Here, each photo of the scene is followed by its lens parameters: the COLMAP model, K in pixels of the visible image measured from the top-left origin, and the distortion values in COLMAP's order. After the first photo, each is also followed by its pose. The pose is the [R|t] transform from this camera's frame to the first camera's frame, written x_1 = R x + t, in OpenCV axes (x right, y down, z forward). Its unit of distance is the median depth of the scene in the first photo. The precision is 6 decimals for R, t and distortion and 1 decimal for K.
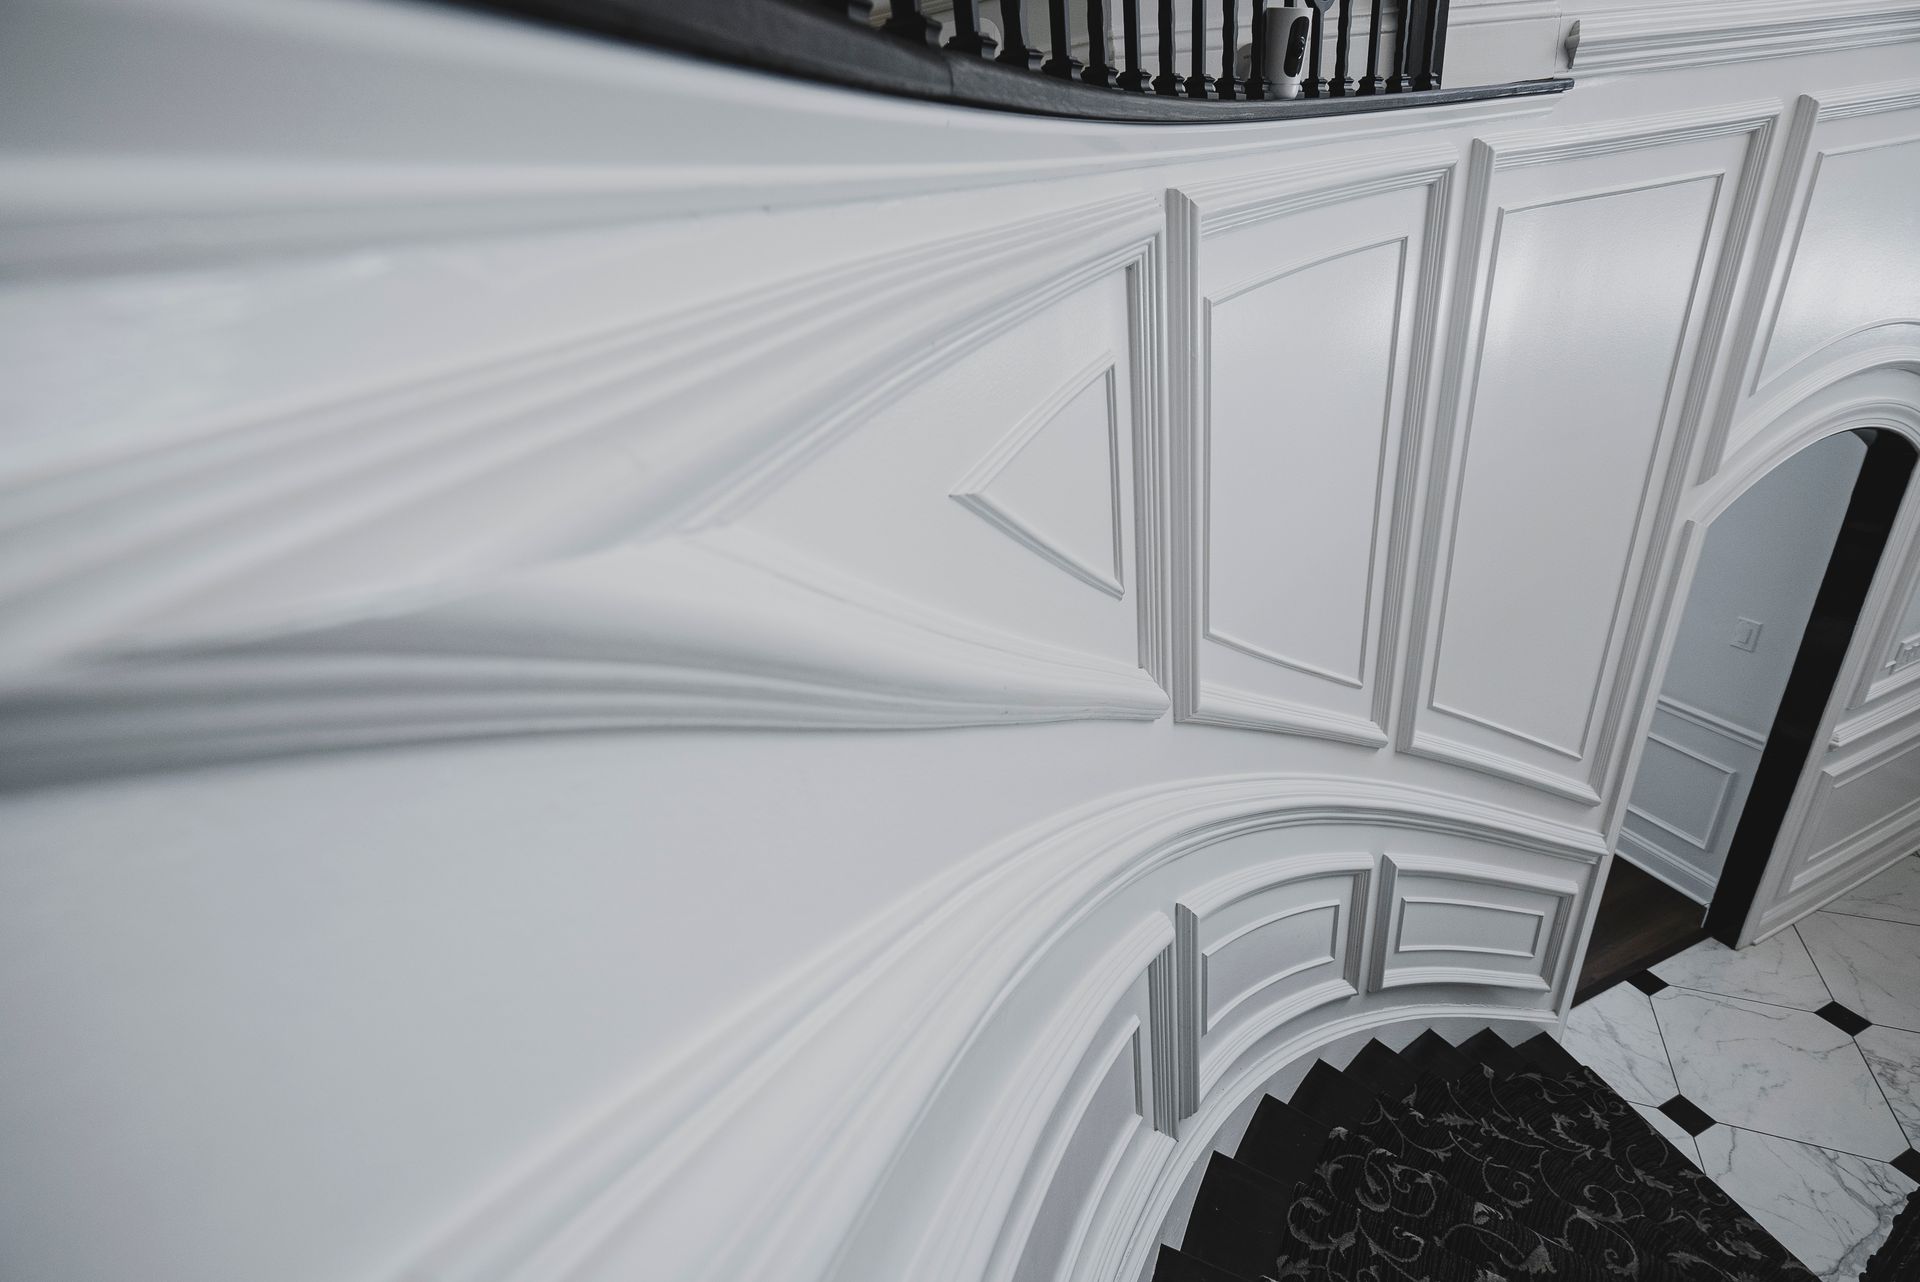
lens RADIAL K [[872.5, 0, 959.0], [0, 872.5, 638.9], [0, 0, 1]] dist [-0.006611, 0.002780]
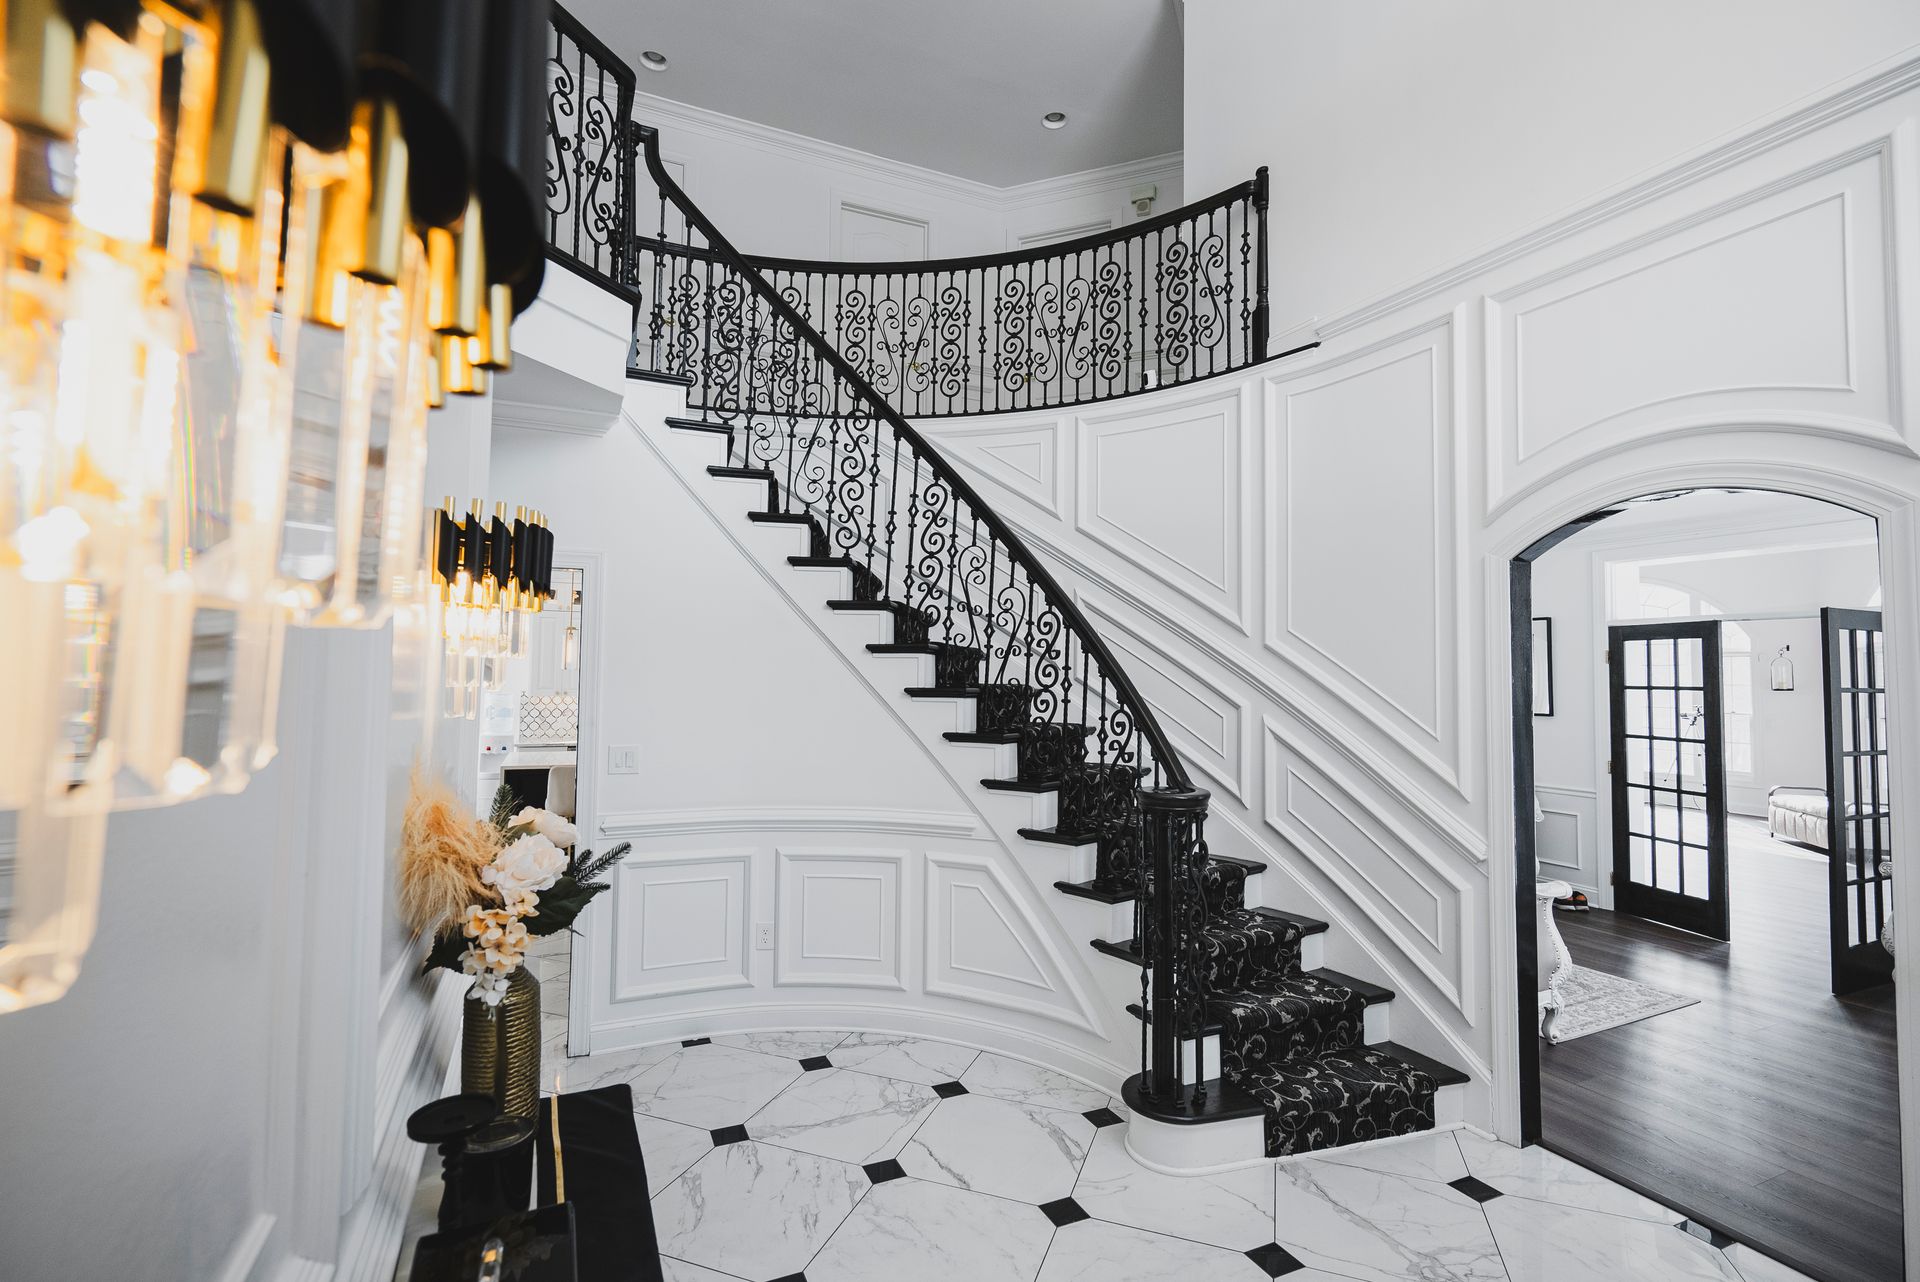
lens RADIAL K [[872.5, 0, 959.0], [0, 872.5, 638.9], [0, 0, 1]] dist [-0.006611, 0.002780]
pose [[0.043795, 0.072322, -0.996419, 2.292251], [-0.463512, 0.885004, 0.043863, 0.327457], [0.885008, 0.459931, 0.072281, 0.231971]]
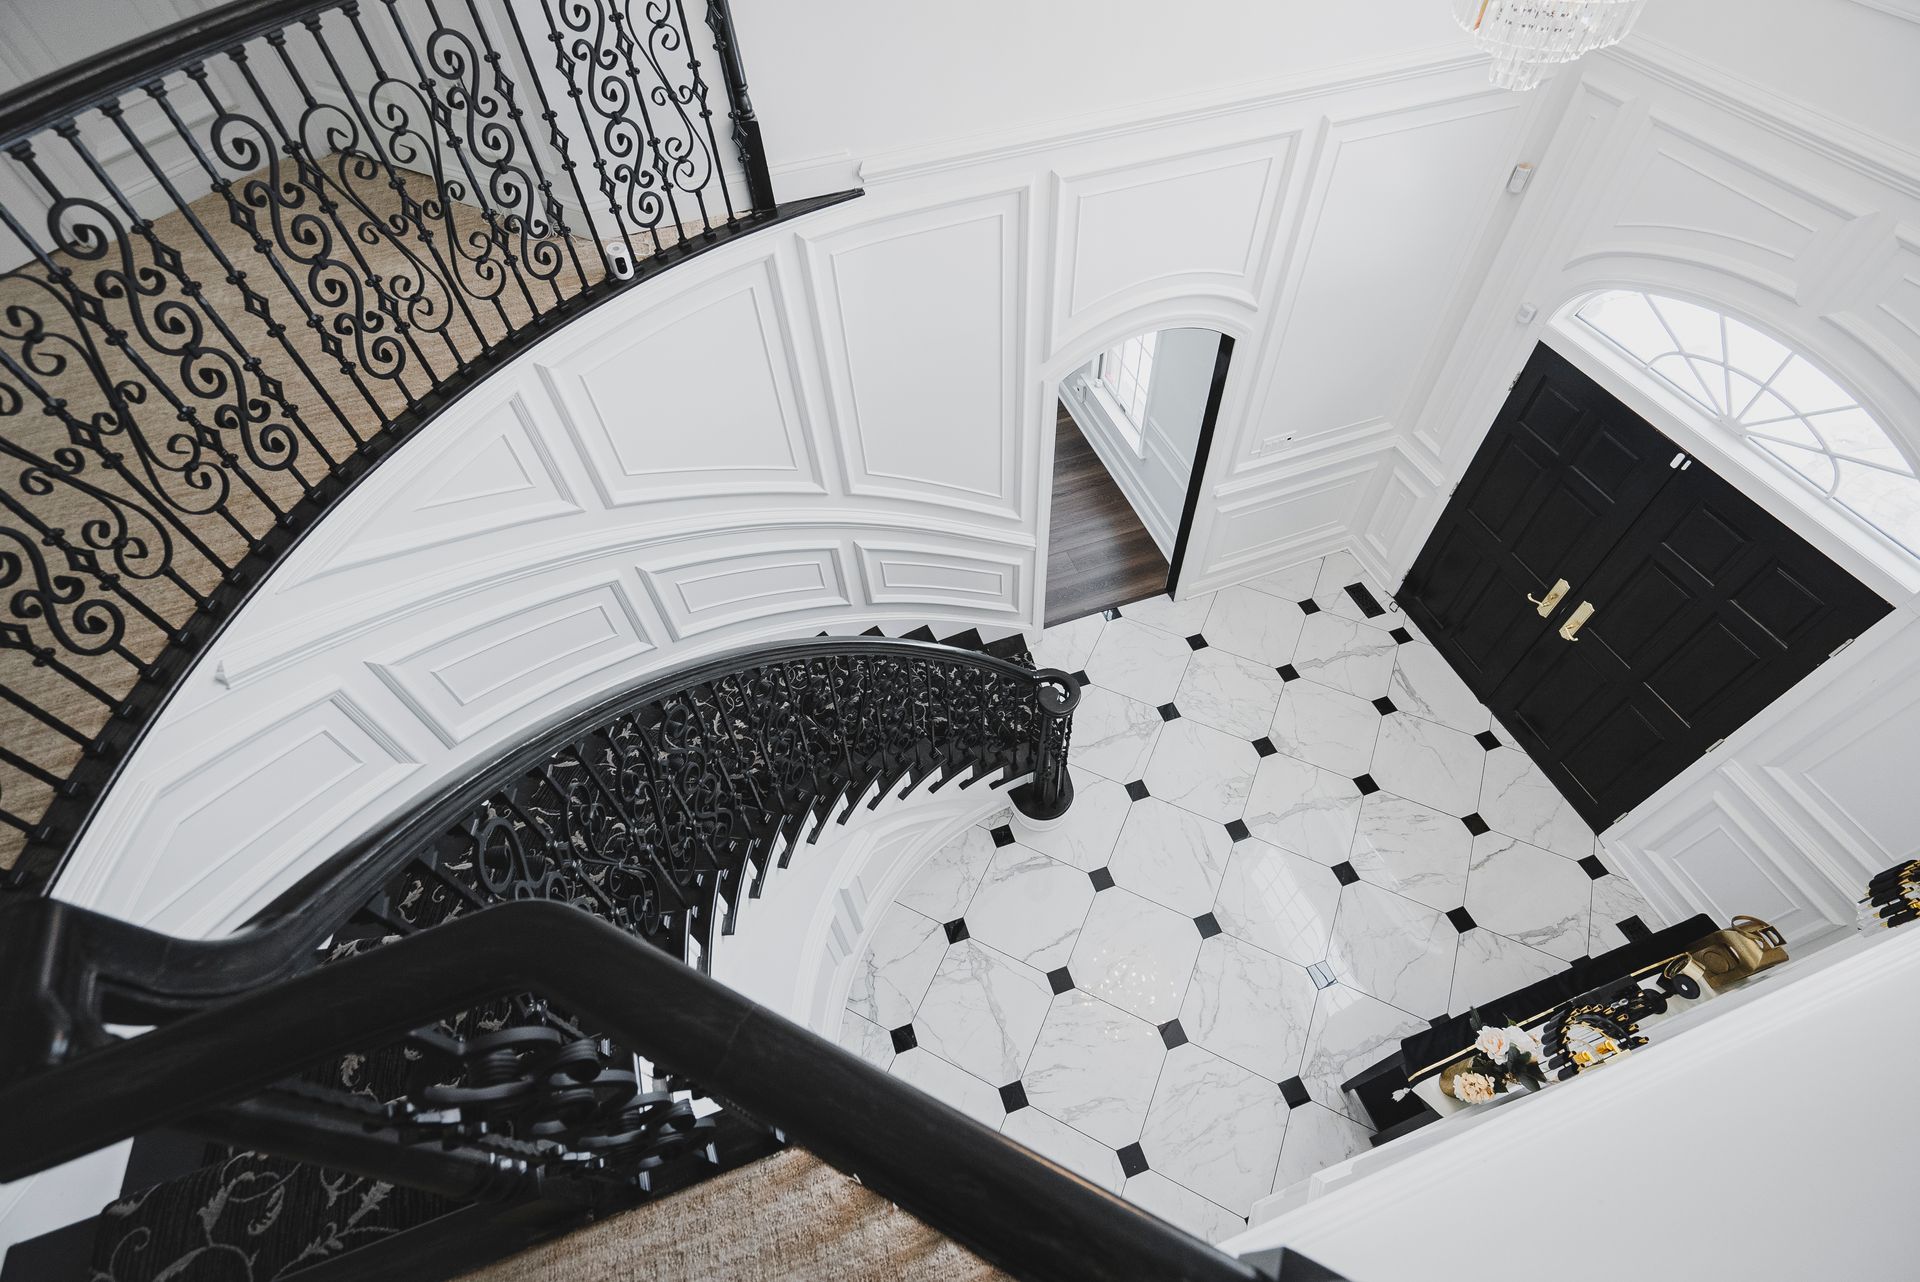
lens RADIAL K [[870.5, 0, 963.4], [0, 870.5, 639.1], [0, 0, 1]] dist [-0.000399, 0.000343]
pose [[0.995483, 0.088017, 0.035590, 0.688331], [-0.094661, 0.891446, 0.443130, -0.461078], [0.007276, -0.444497, 0.895751, -0.882121]]
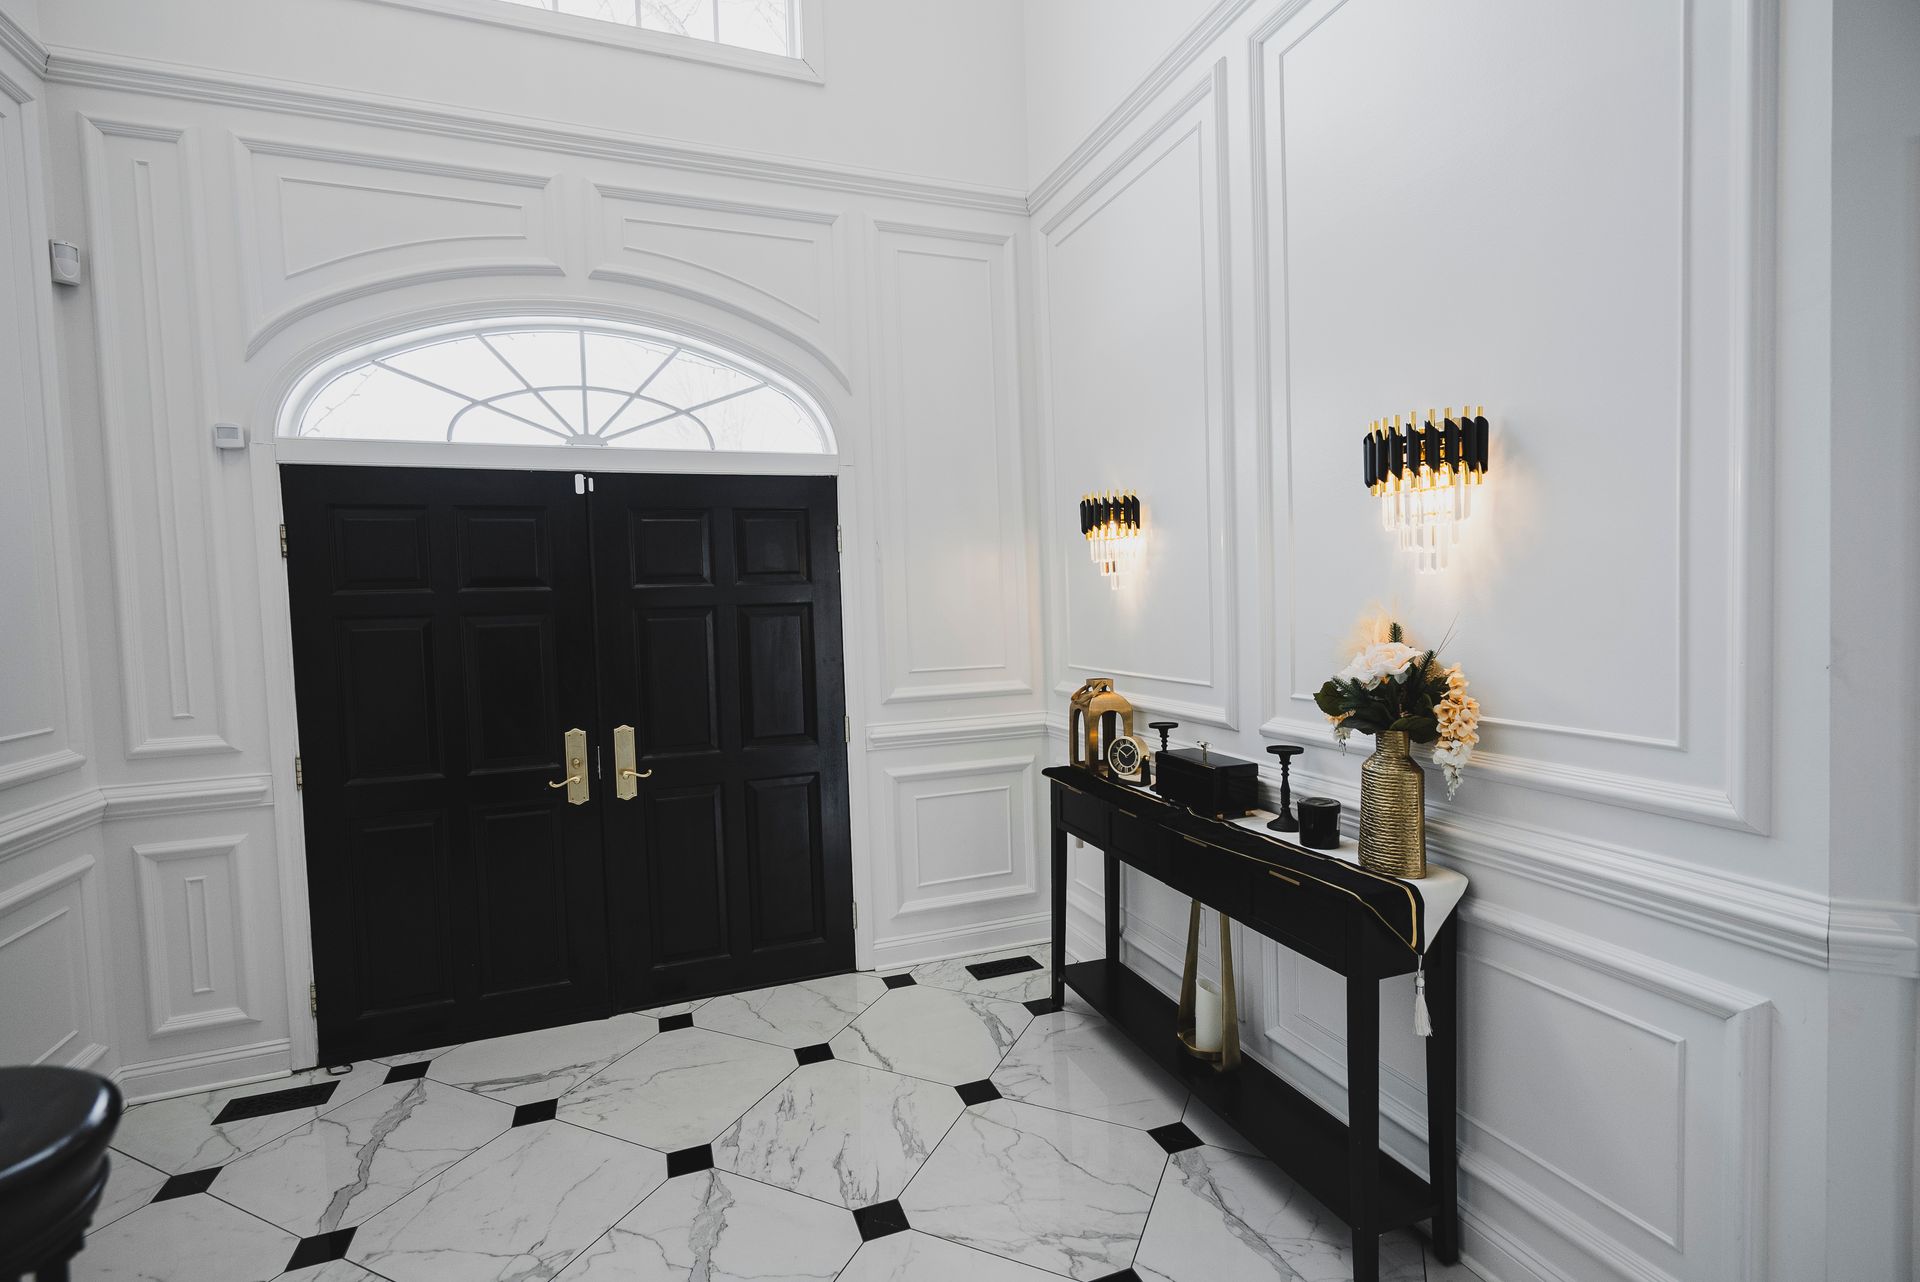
lens RADIAL K [[872.5, 0, 959.0], [0, 872.5, 638.9], [0, 0, 1]] dist [-0.006611, 0.002780]
pose [[0.028999, 0.068286, 0.997244, 0.759526], [0.474493, 0.877155, -0.073861, 0.477782], [-0.879781, 0.475327, -0.006965, 0.433132]]
